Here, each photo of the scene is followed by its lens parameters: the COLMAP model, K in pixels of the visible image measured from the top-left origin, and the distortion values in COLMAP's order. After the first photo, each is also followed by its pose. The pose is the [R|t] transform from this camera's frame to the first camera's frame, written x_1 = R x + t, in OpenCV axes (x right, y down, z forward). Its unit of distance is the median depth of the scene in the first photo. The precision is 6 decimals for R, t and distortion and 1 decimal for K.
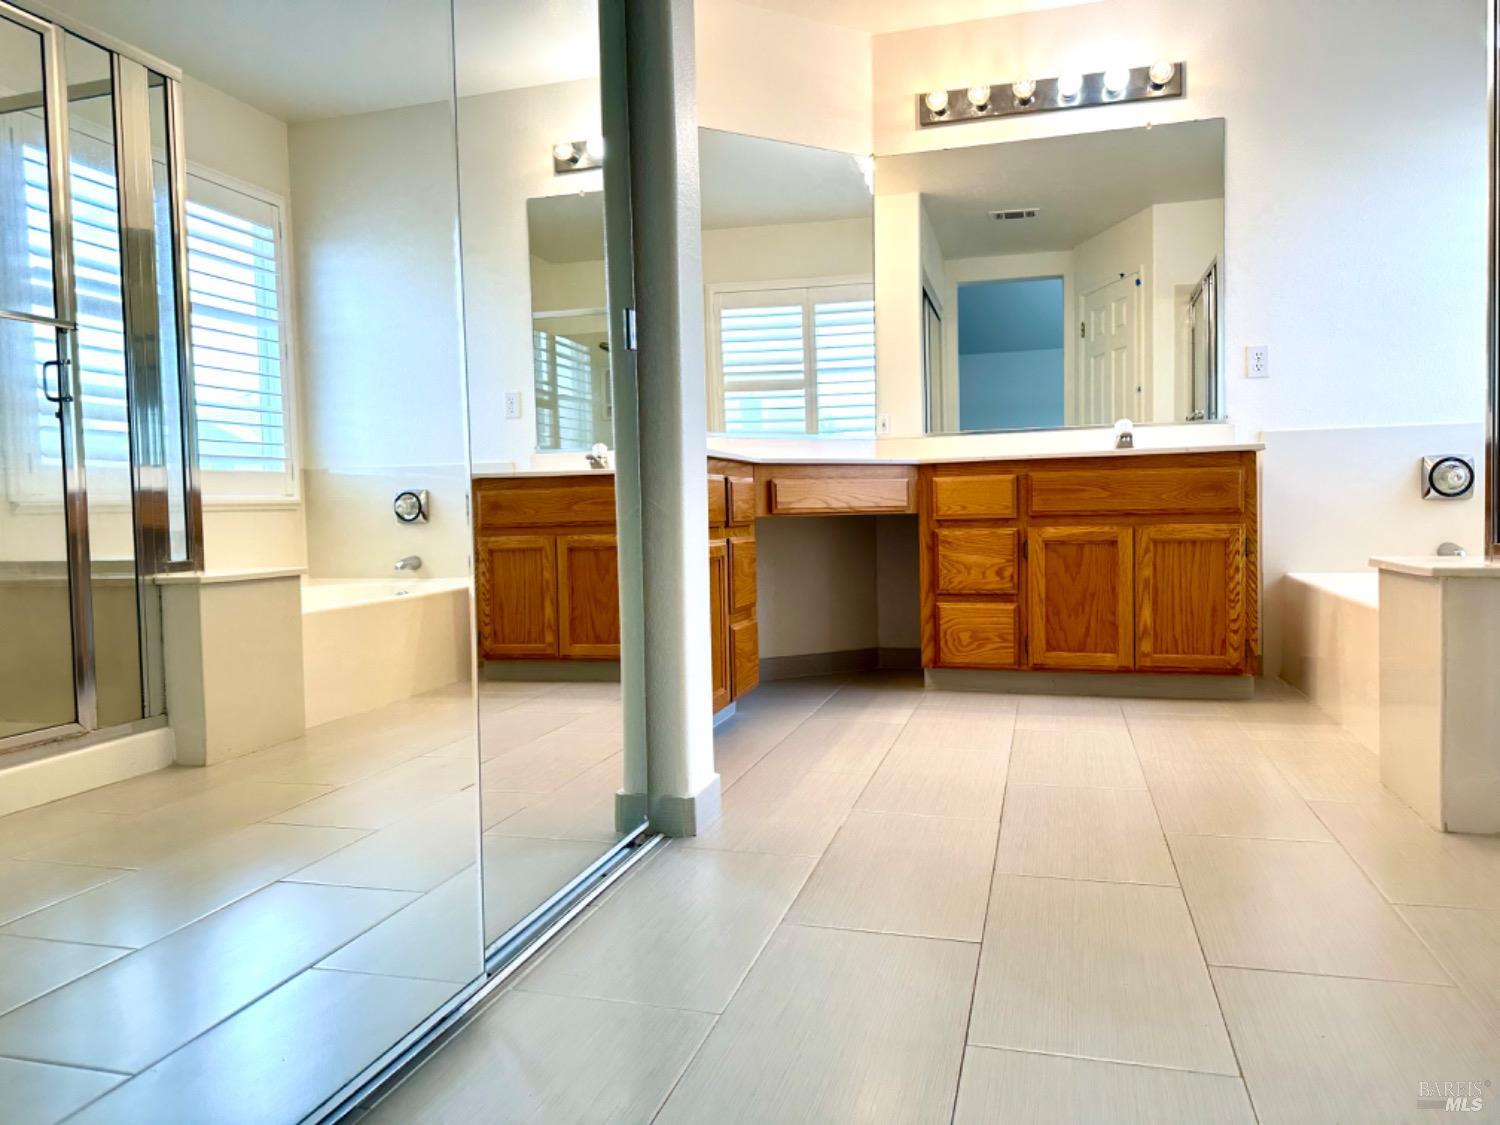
lens RADIAL K [[1062.6, 0, 760.1], [0, 1062.6, 546.2], [0, 0, 1]] dist [0.124811, -0.158250]
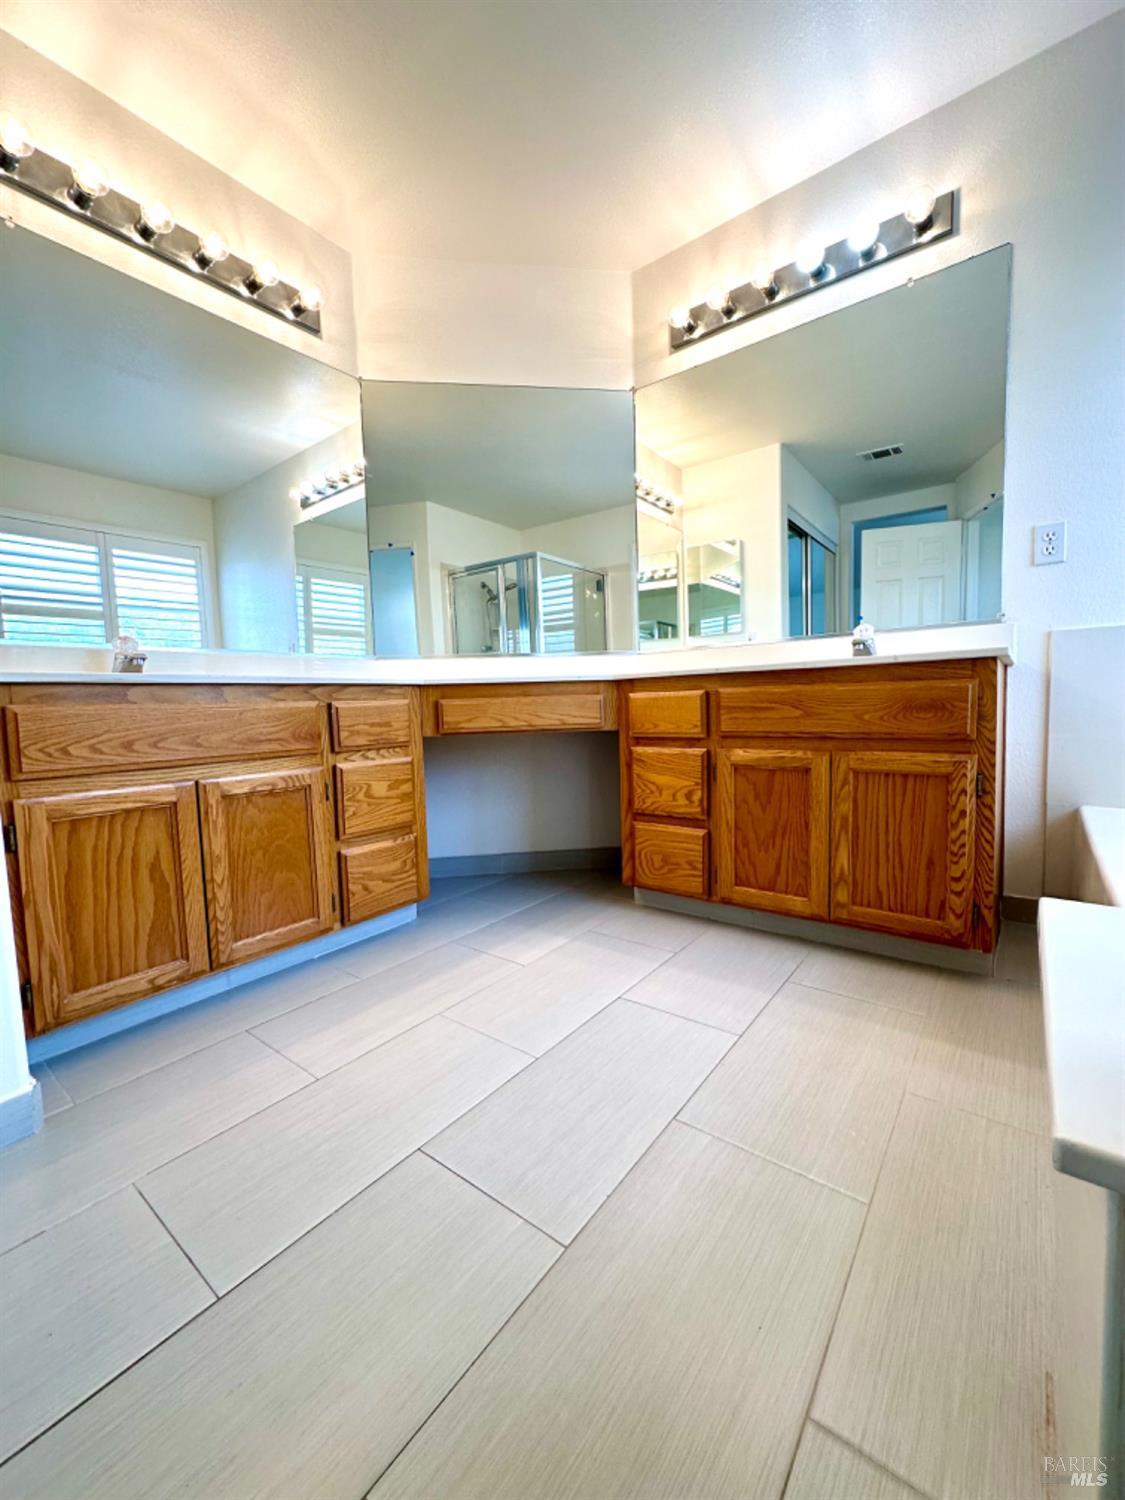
lens RADIAL K [[605.0, 0, 562.5], [0, 605.0, 750.0], [0, 0, 1]] dist [0.001749, 0.000151]
pose [[0.925182, 0.022422, -0.378861, 0.324232], [-0.002235, 0.998558, 0.053640, -0.043722], [0.379518, -0.048780, 0.923898, 0.476493]]
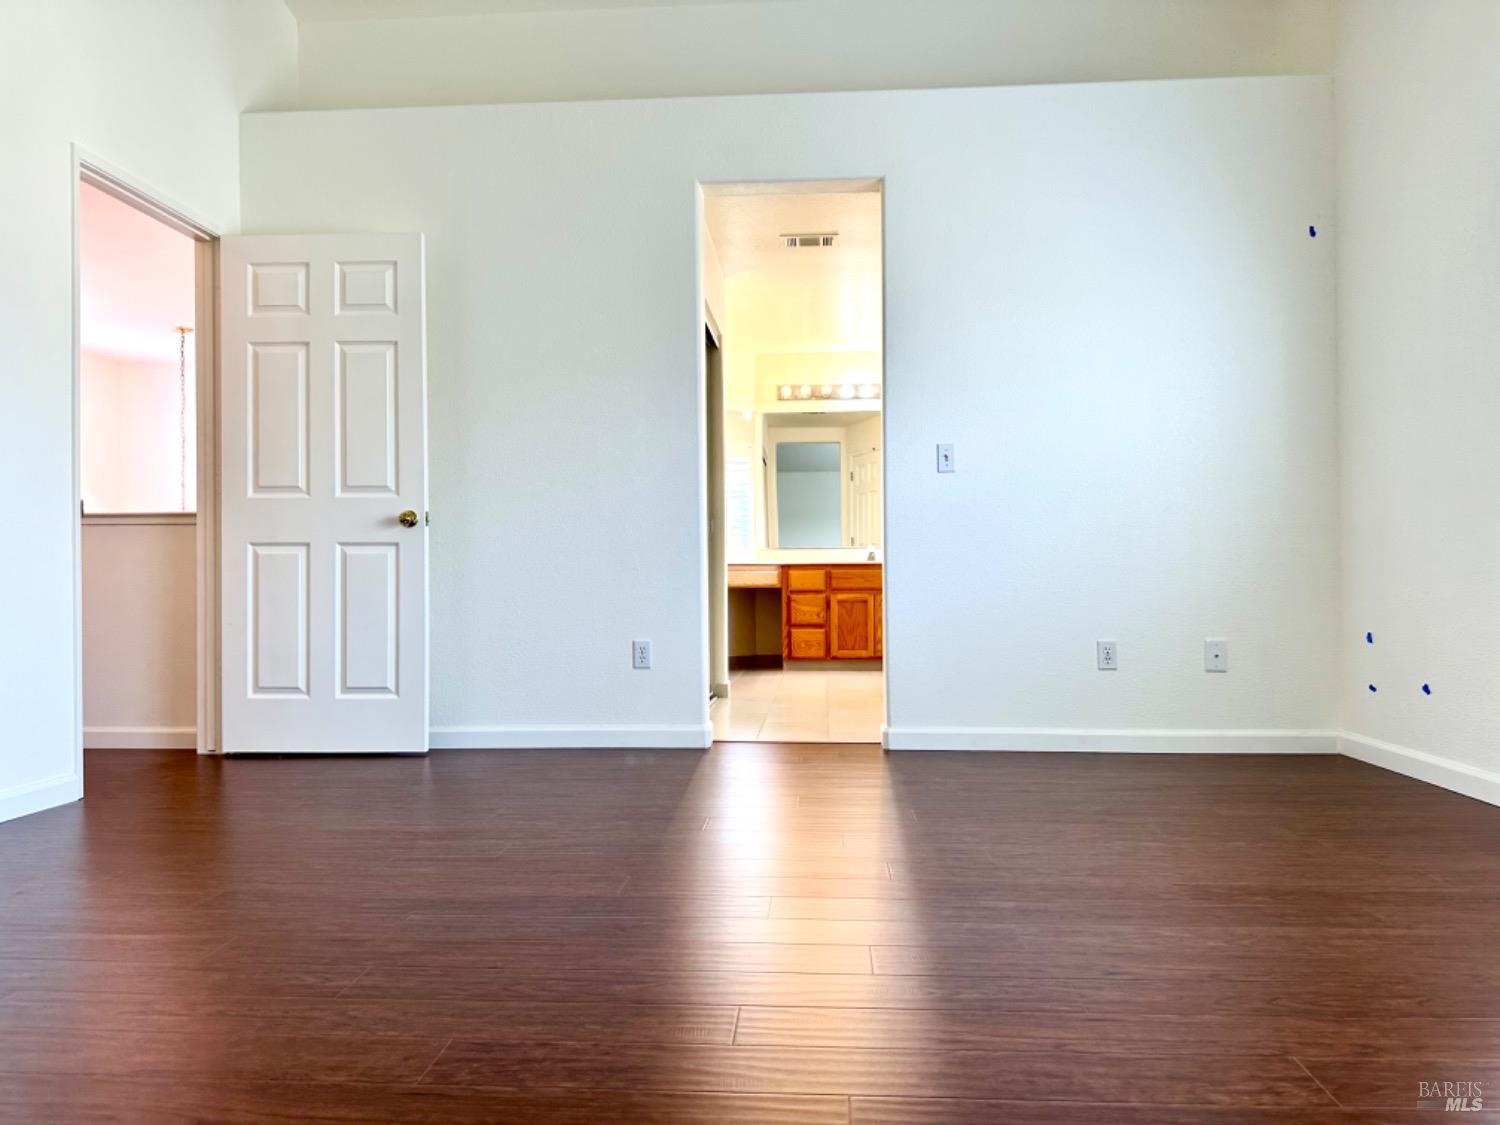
lens RADIAL K [[1062.6, 0, 760.1], [0, 1062.6, 546.2], [0, 0, 1]] dist [0.124811, -0.158250]
pose [[0.978334, 0.022487, 0.205806, -0.352442], [-0.007821, 0.997388, -0.071799, 0.042186], [-0.206883, 0.068634, 0.975955, -1.141194]]
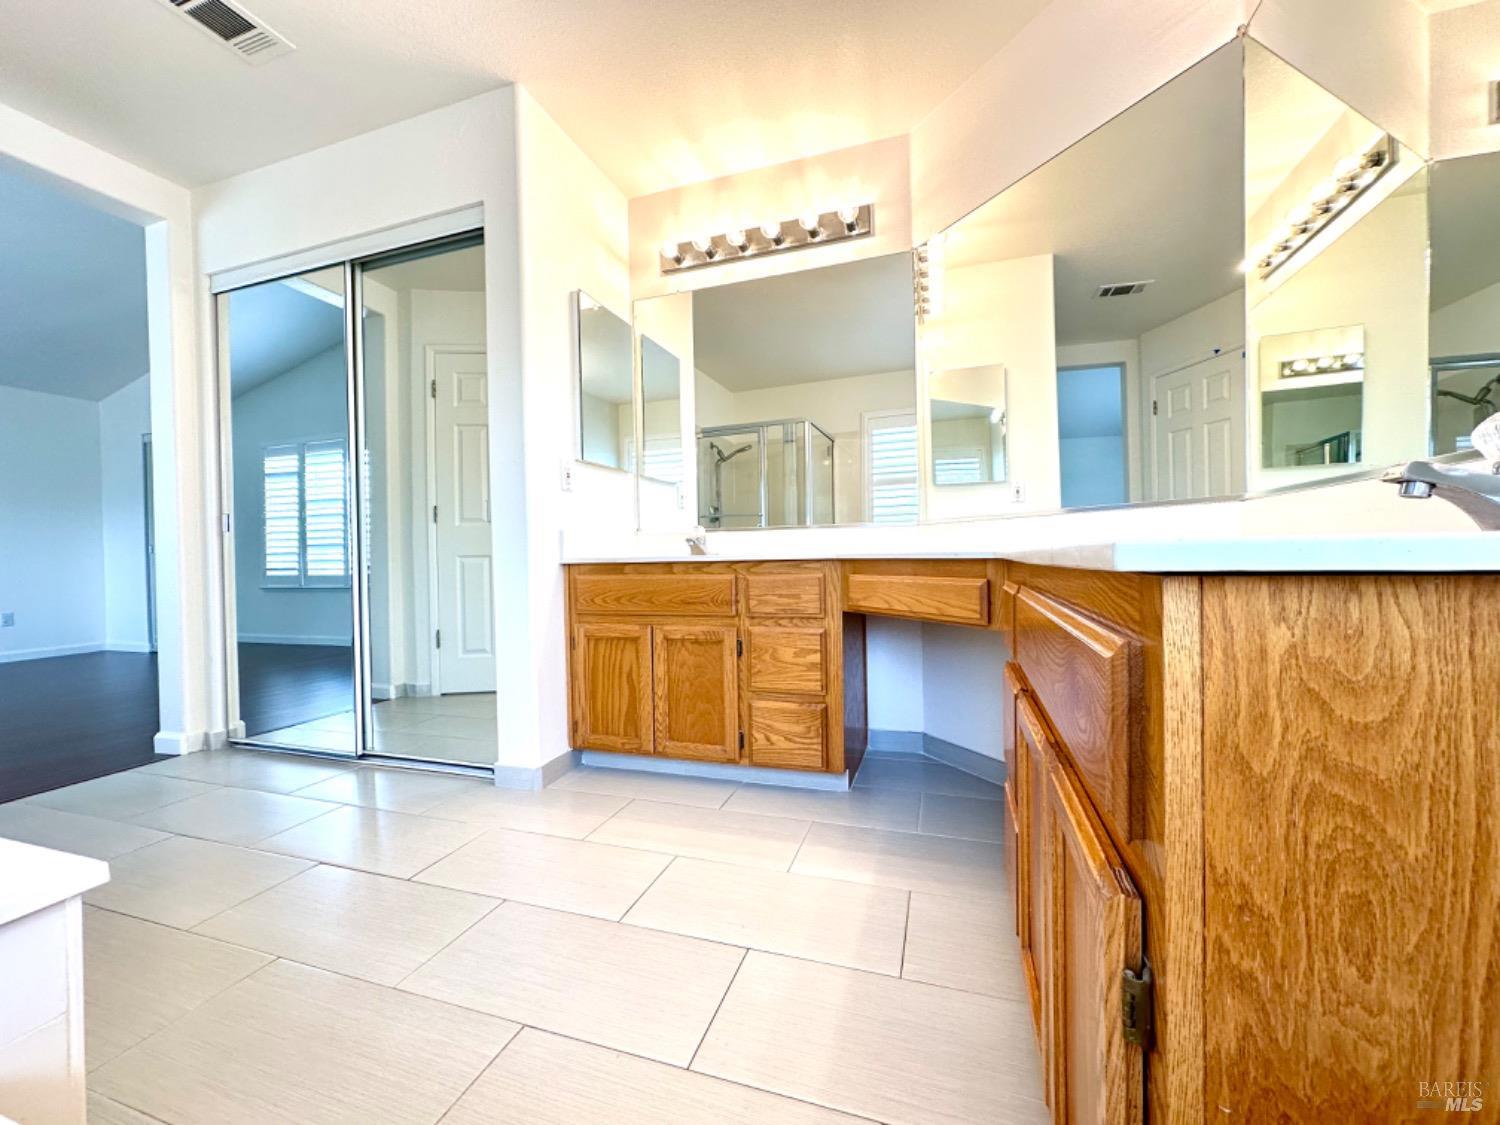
lens RADIAL K [[605.0, 0, 750.0], [0, 605.0, 562.5], [0, 0, 1]] dist [0.001749, 0.000151]
pose [[-0.054726, 0.035670, -0.997864, 0.551409], [-0.014726, 0.999224, 0.036526, -0.088988], [0.998393, 0.016693, -0.054158, 0.886960]]
